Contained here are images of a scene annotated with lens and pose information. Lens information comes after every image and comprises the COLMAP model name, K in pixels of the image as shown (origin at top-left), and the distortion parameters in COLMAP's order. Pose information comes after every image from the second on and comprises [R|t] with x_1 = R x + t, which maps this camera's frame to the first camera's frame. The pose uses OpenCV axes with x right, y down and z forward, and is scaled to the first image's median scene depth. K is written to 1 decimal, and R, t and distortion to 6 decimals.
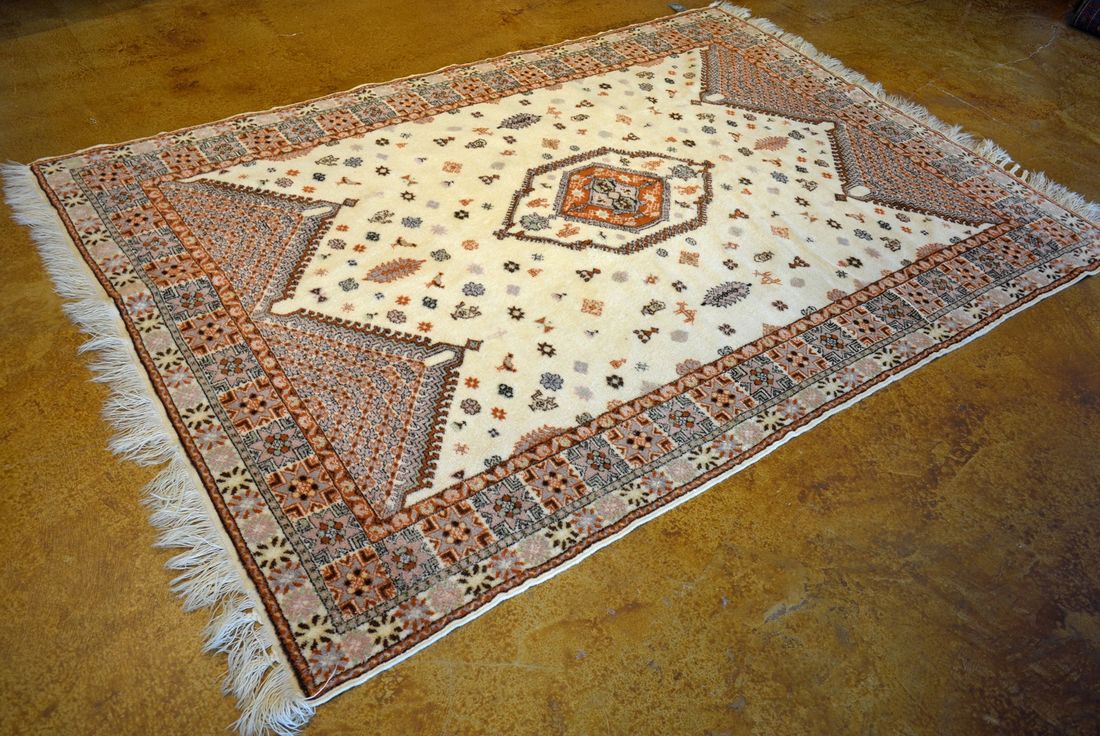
lens RADIAL K [[865.8, 0, 545.8], [0, 865.8, 372.4], [0, 0, 1]] dist [-0.059661, 0.058157]
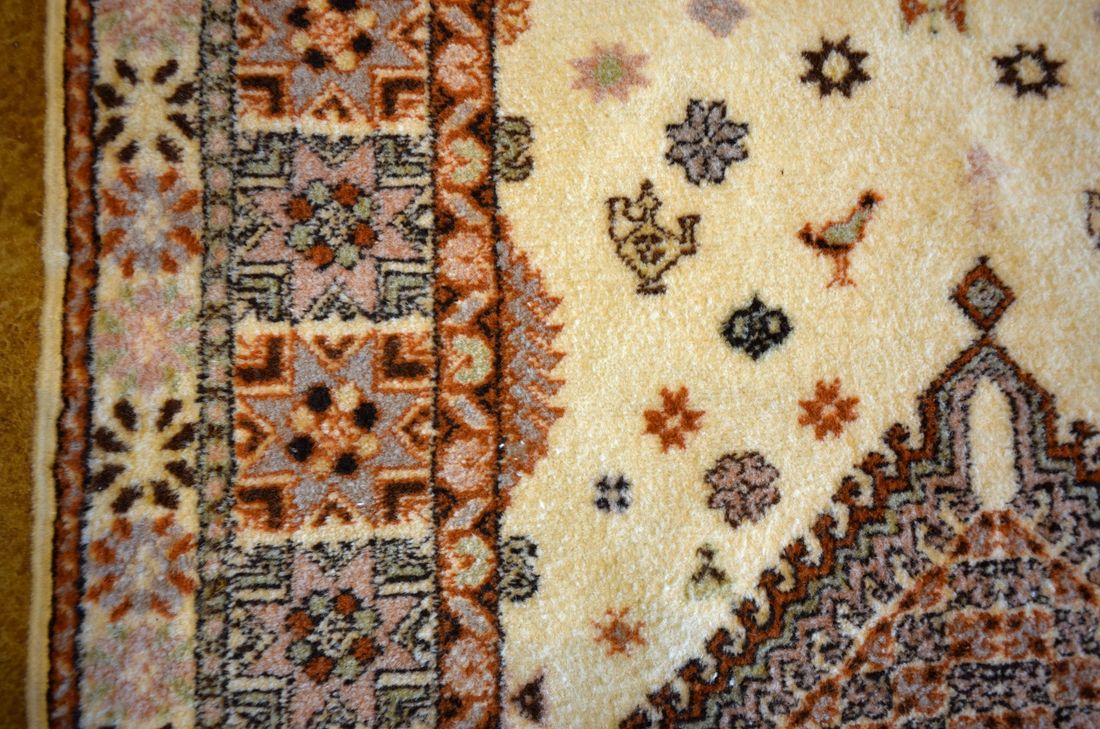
lens RADIAL K [[865.8, 0, 550.0], [0, 865.8, 364.1], [0, 0, 1]] dist [-0.059661, 0.058157]
pose [[0.570890, -0.820573, 0.027282, -0.322607], [0.540444, 0.400597, 0.739893, -0.437406], [-0.618066, -0.407653, 0.672171, 0.922762]]
